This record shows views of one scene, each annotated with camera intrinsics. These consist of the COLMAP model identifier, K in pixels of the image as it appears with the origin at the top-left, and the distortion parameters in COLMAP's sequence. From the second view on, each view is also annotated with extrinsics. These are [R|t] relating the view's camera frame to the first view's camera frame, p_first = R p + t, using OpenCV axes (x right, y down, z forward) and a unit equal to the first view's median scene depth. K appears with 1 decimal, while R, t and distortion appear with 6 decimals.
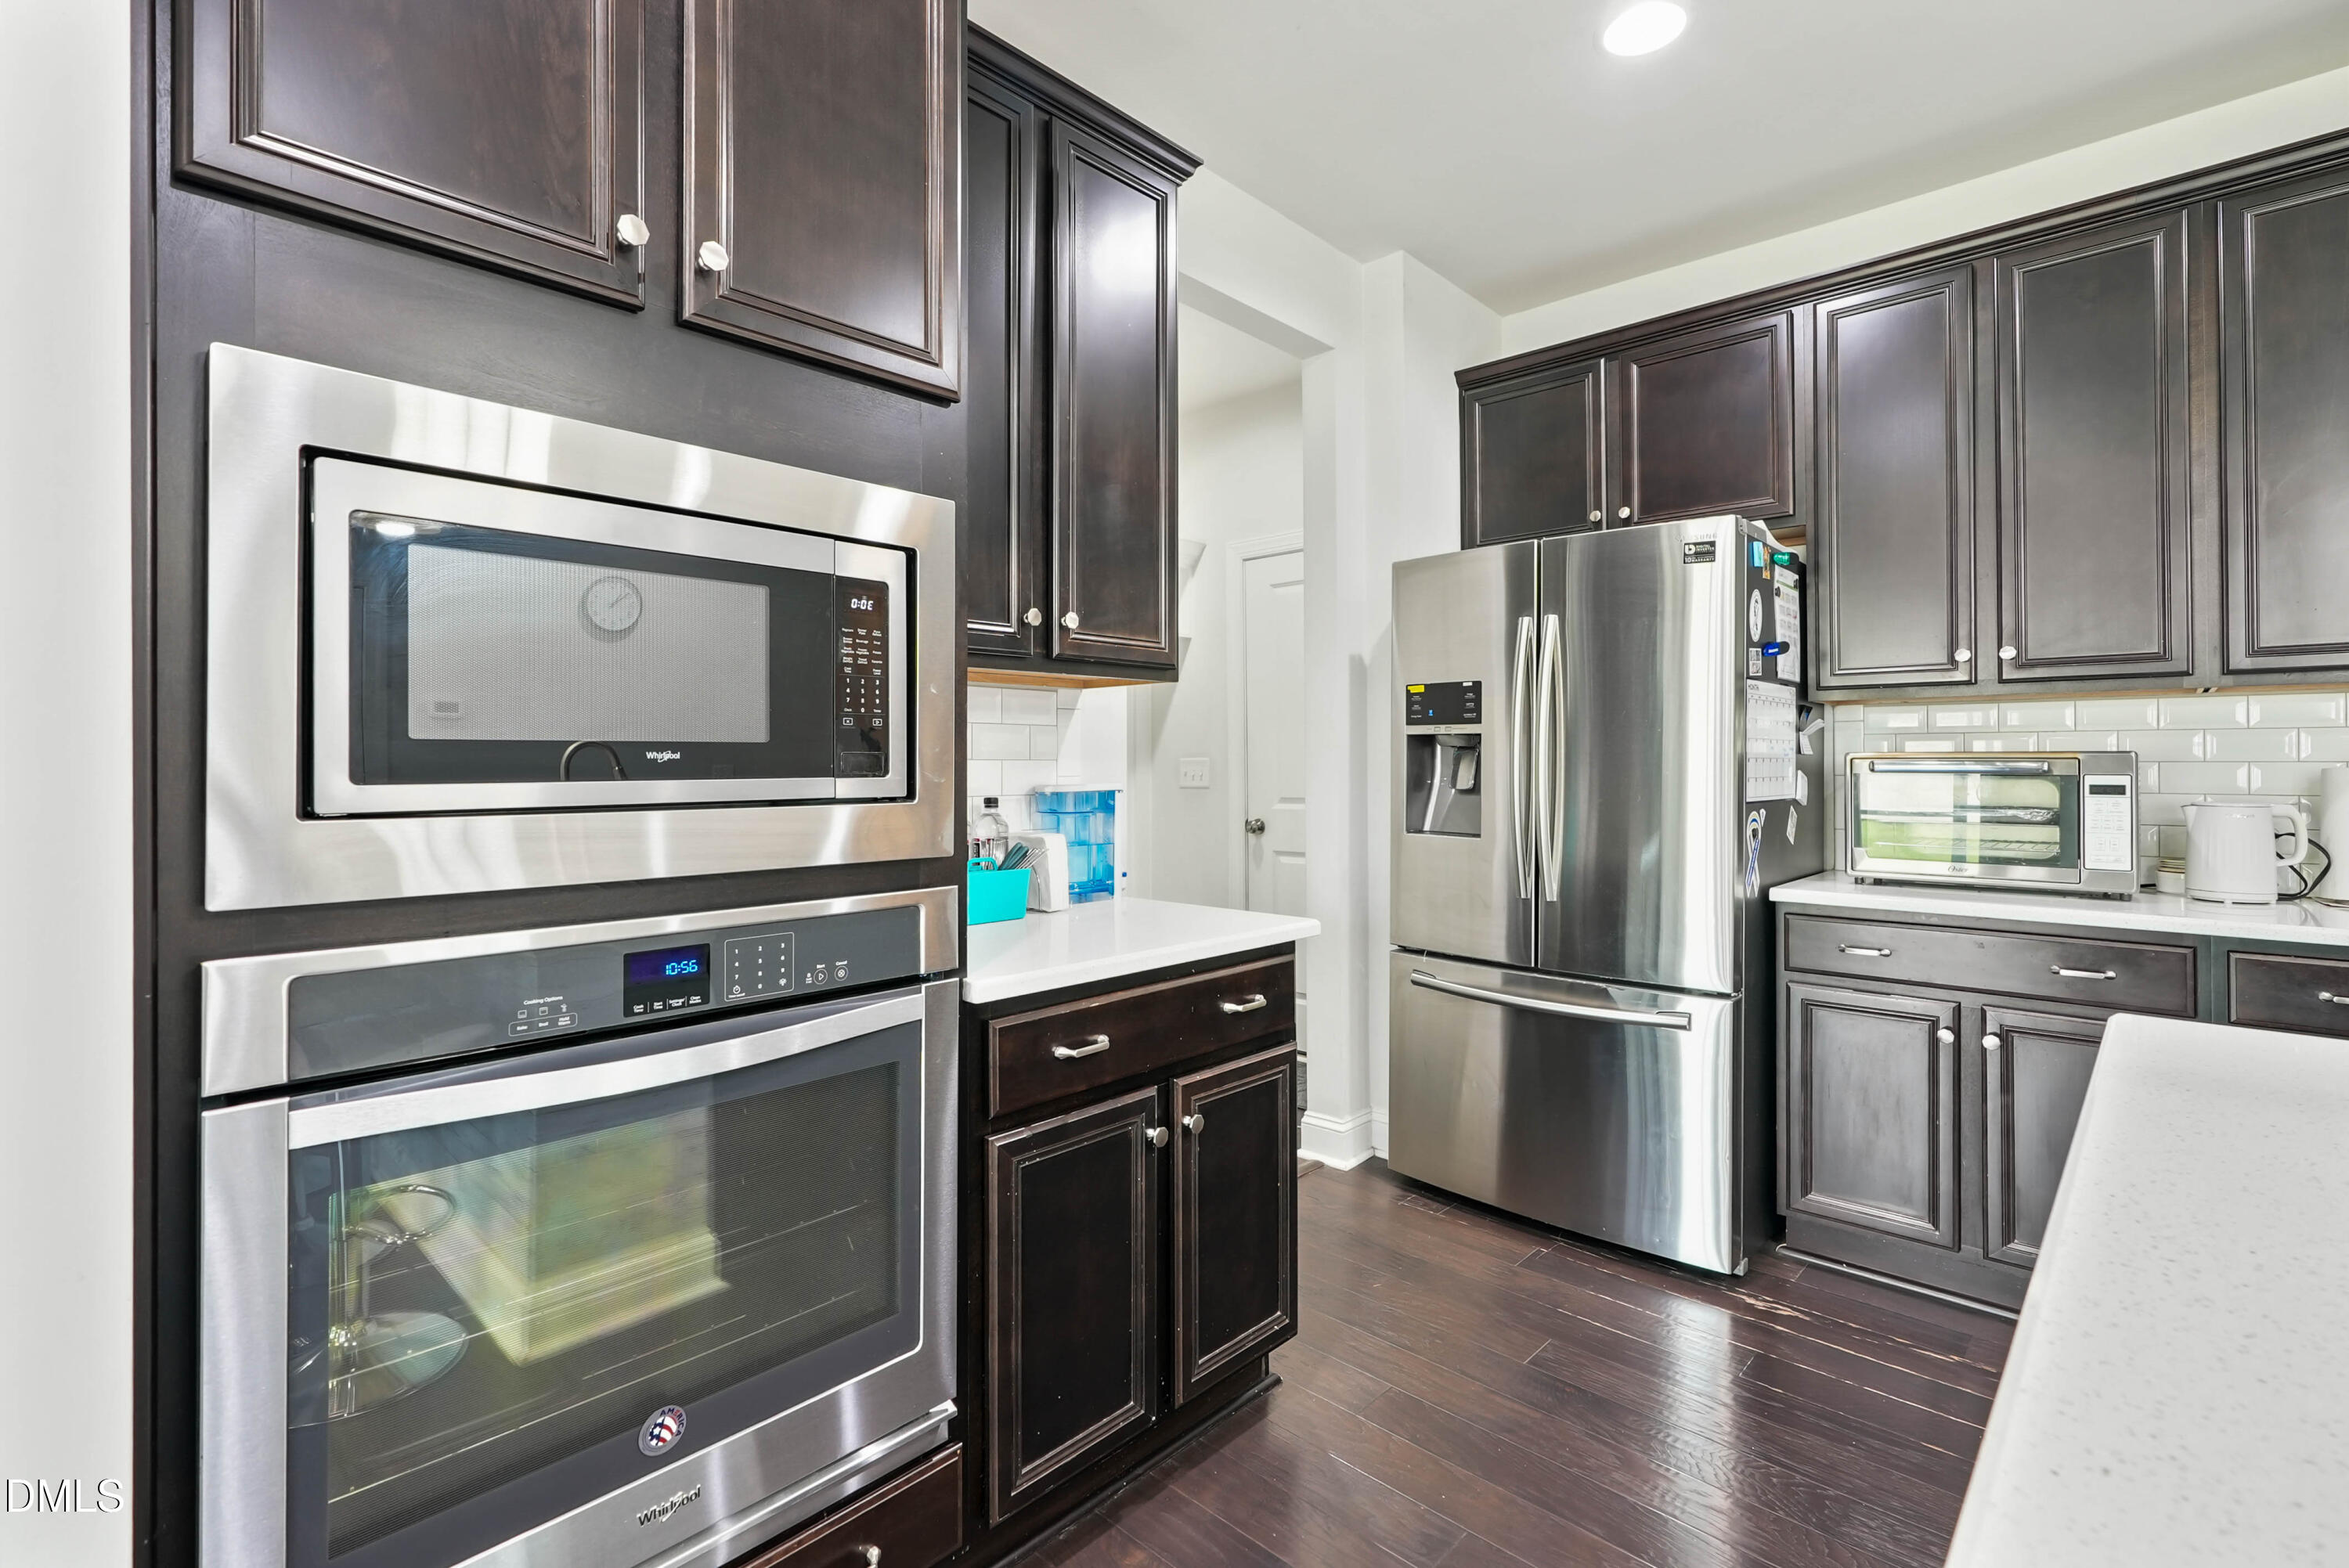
lens RADIAL K [[1069.7, 0, 1167.9], [0, 1069.7, 769.7], [0, 0, 1]] dist [-0.012104, 0.005417]
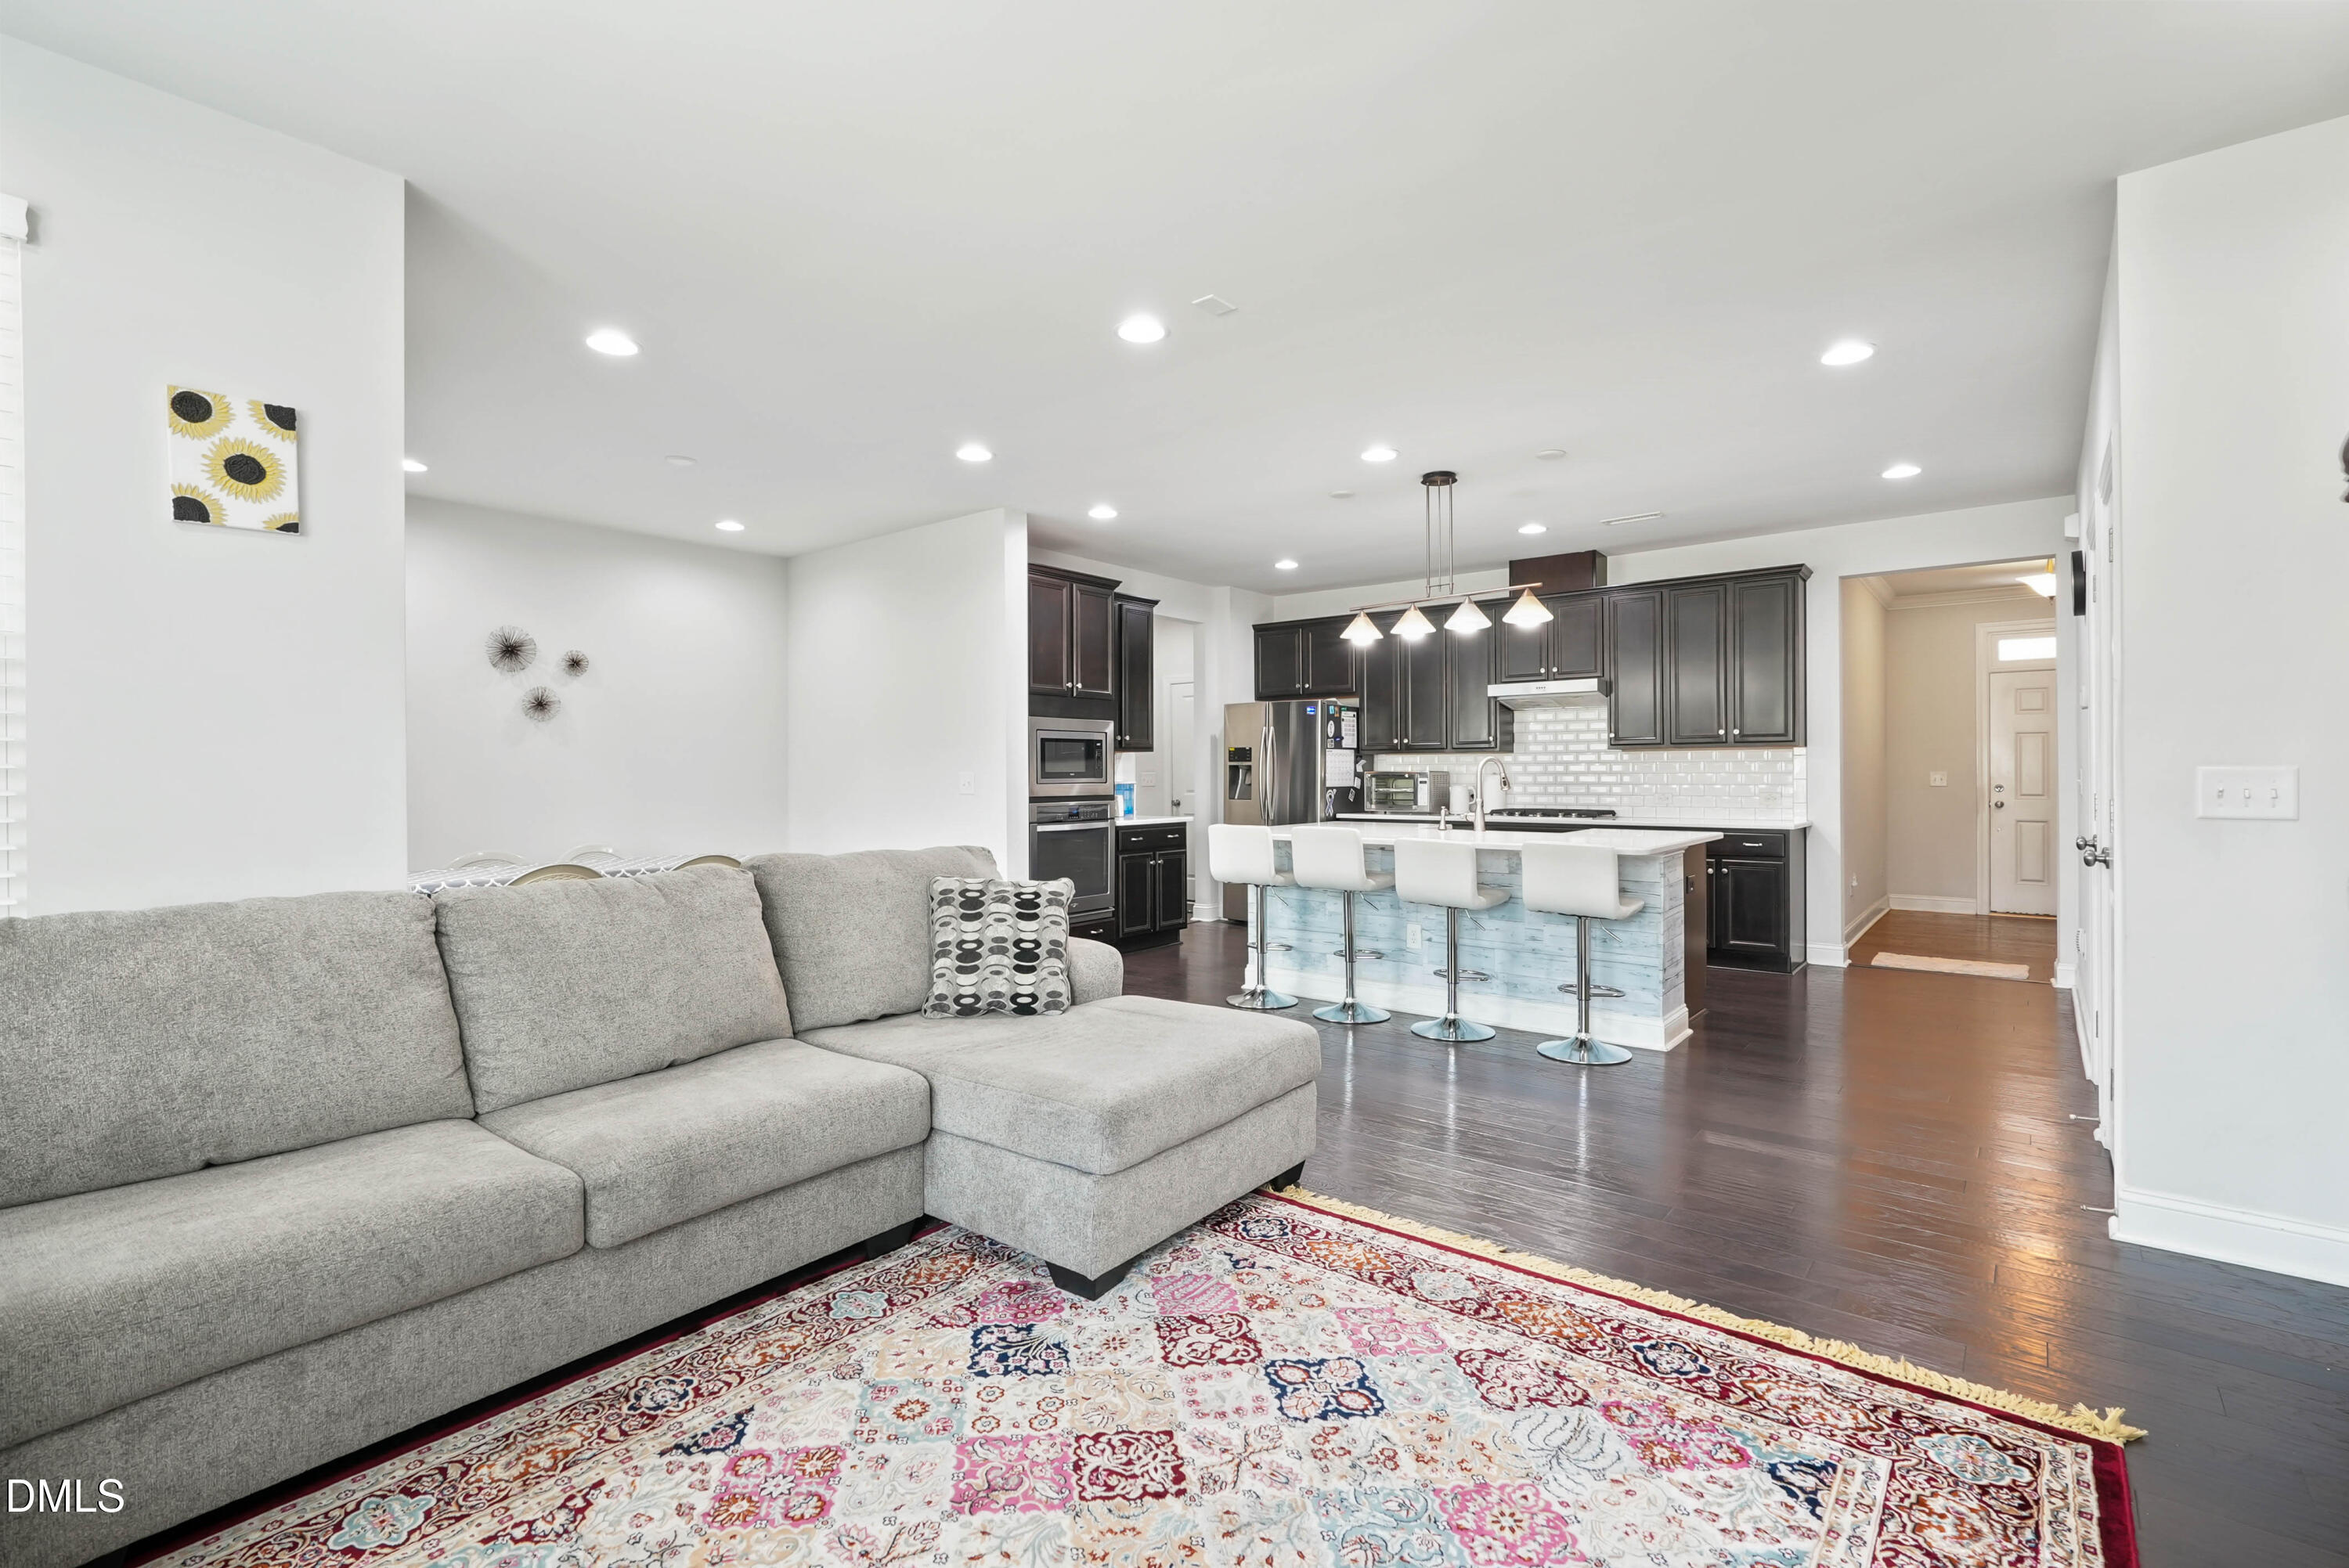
lens RADIAL K [[1069.7, 0, 1167.9], [0, 1069.7, 769.7], [0, 0, 1]] dist [-0.012104, 0.005417]
pose [[0.997519, -0.002235, 0.070363, -0.197176], [0.002918, 0.999950, -0.009602, 0.008592], [-0.070338, 0.009783, 0.997475, -2.589580]]
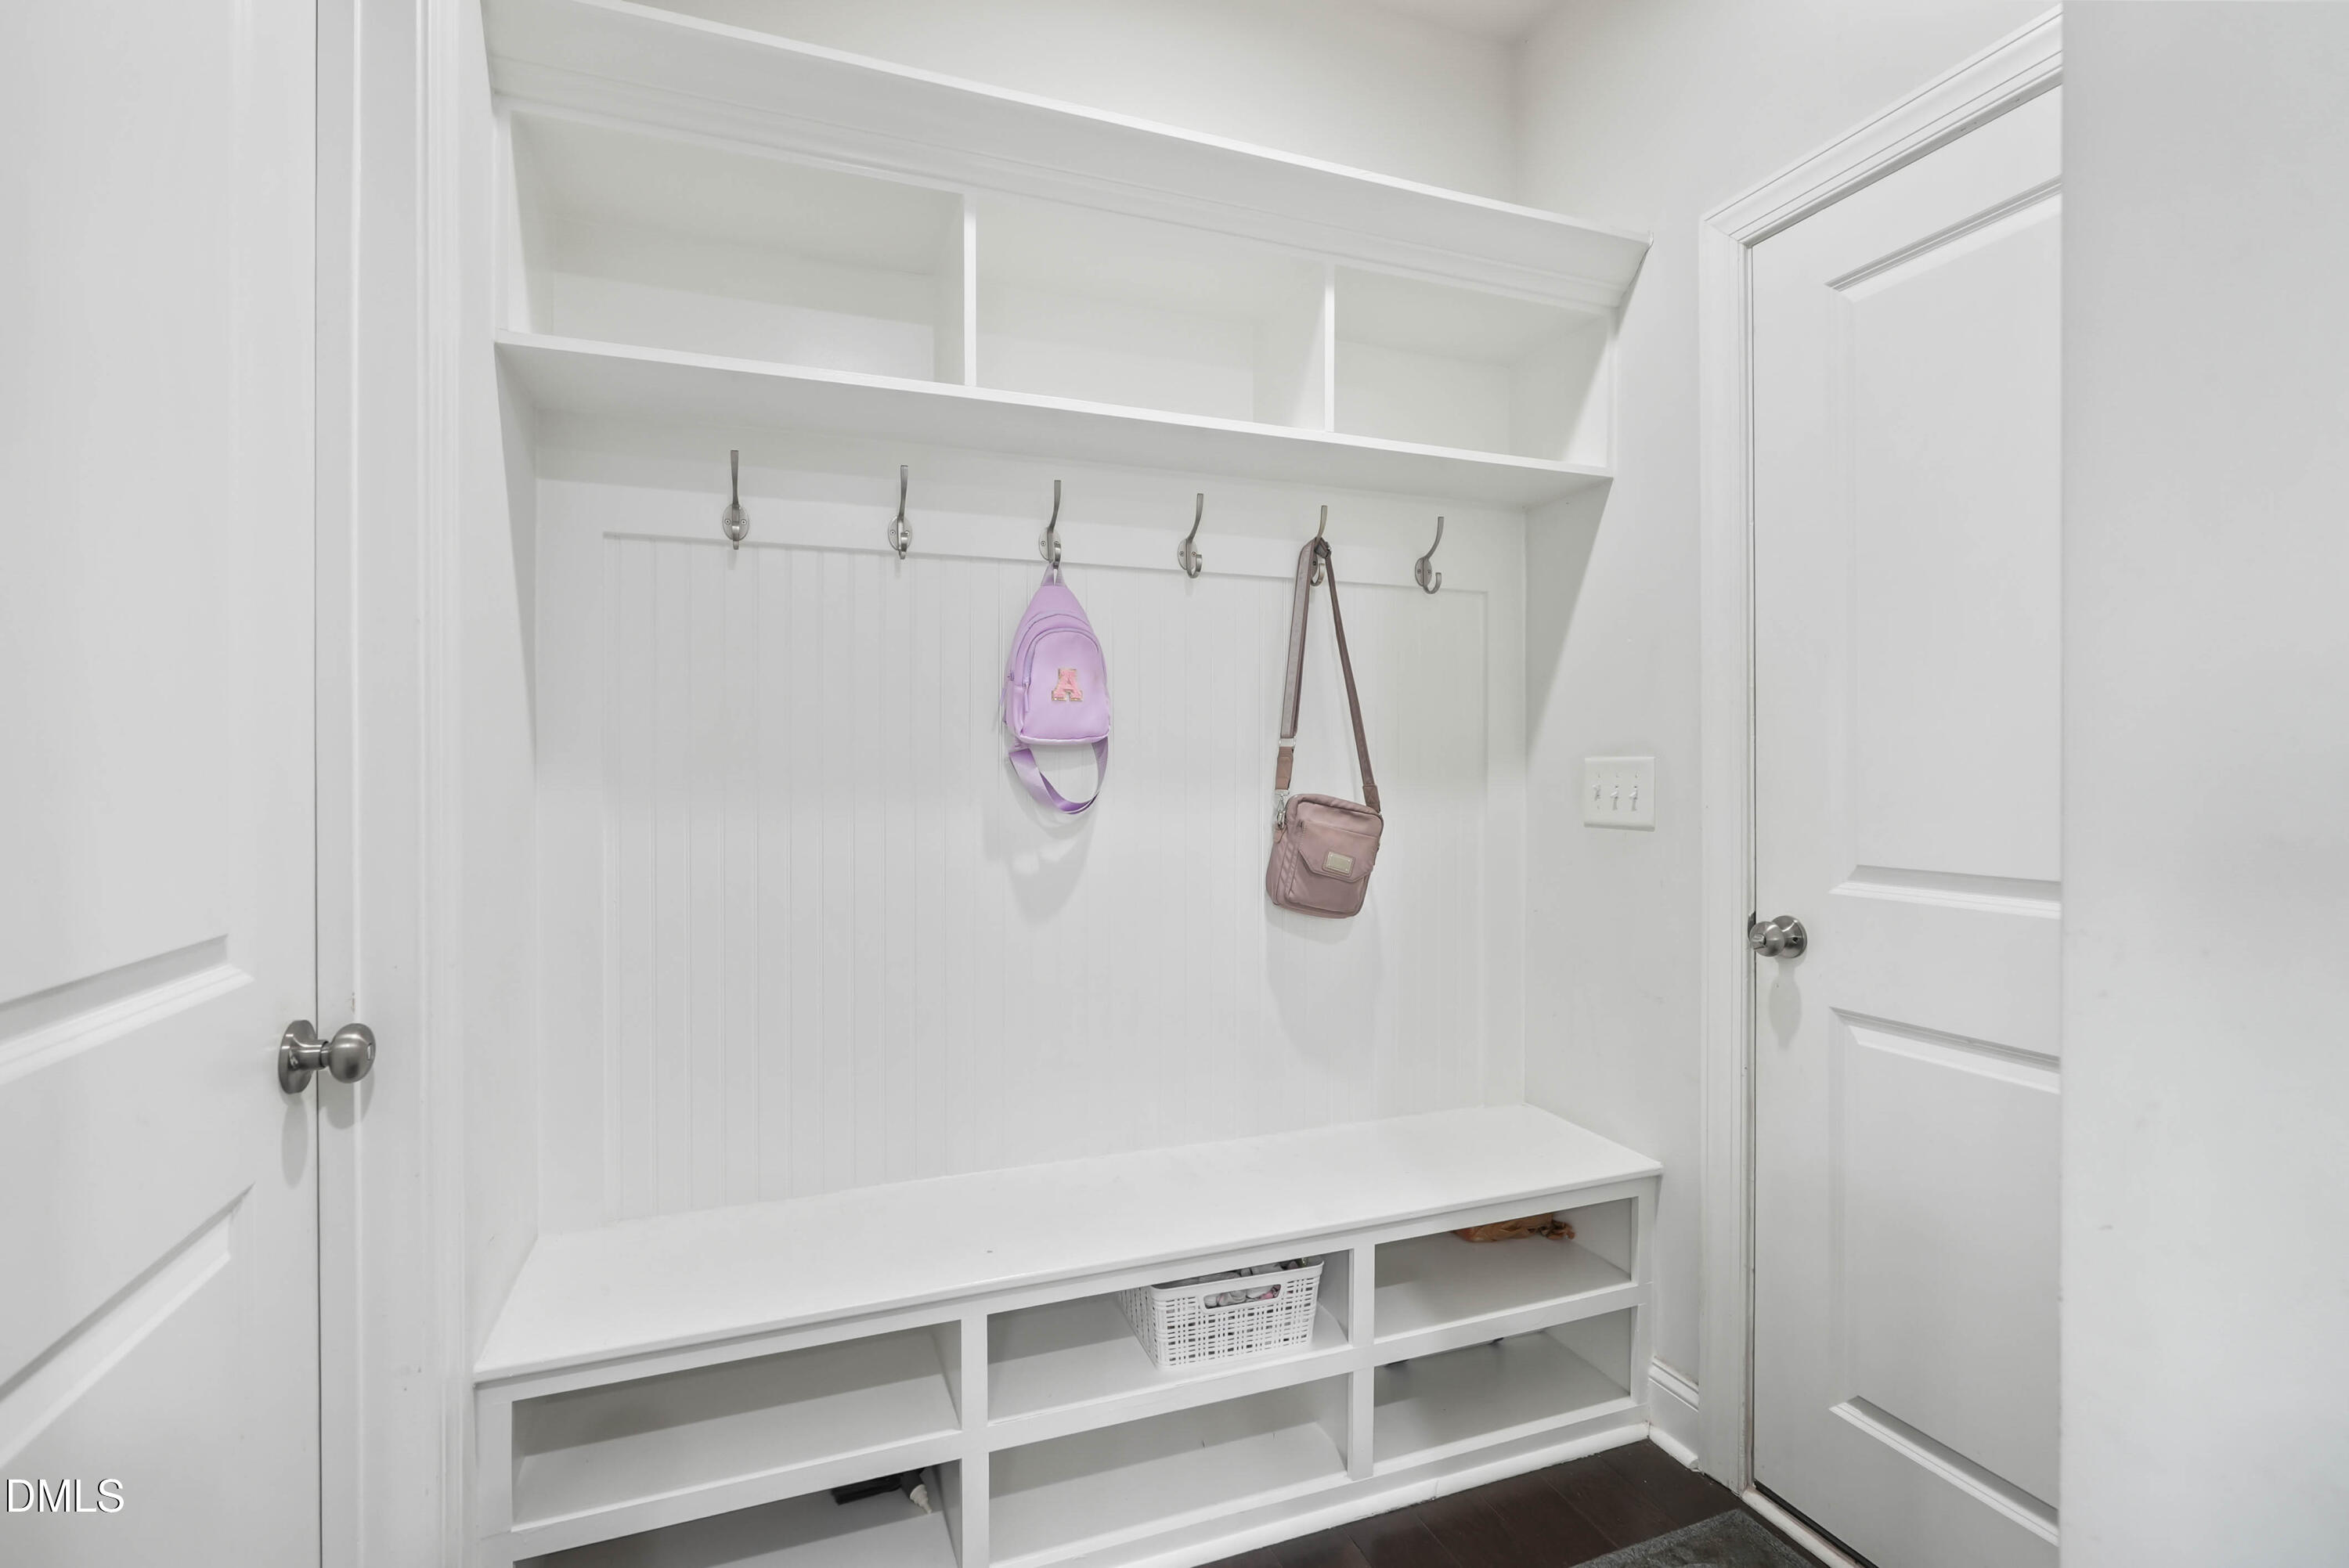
lens RADIAL K [[1069.7, 0, 1167.9], [0, 1069.7, 769.7], [0, 0, 1]] dist [-0.012104, 0.005417]
pose [[0.909082, 0.005262, -0.416584, 0.039358], [-0.005627, 0.999984, 0.000353, -0.005311], [0.416579, 0.002023, 0.909097, 0.526799]]
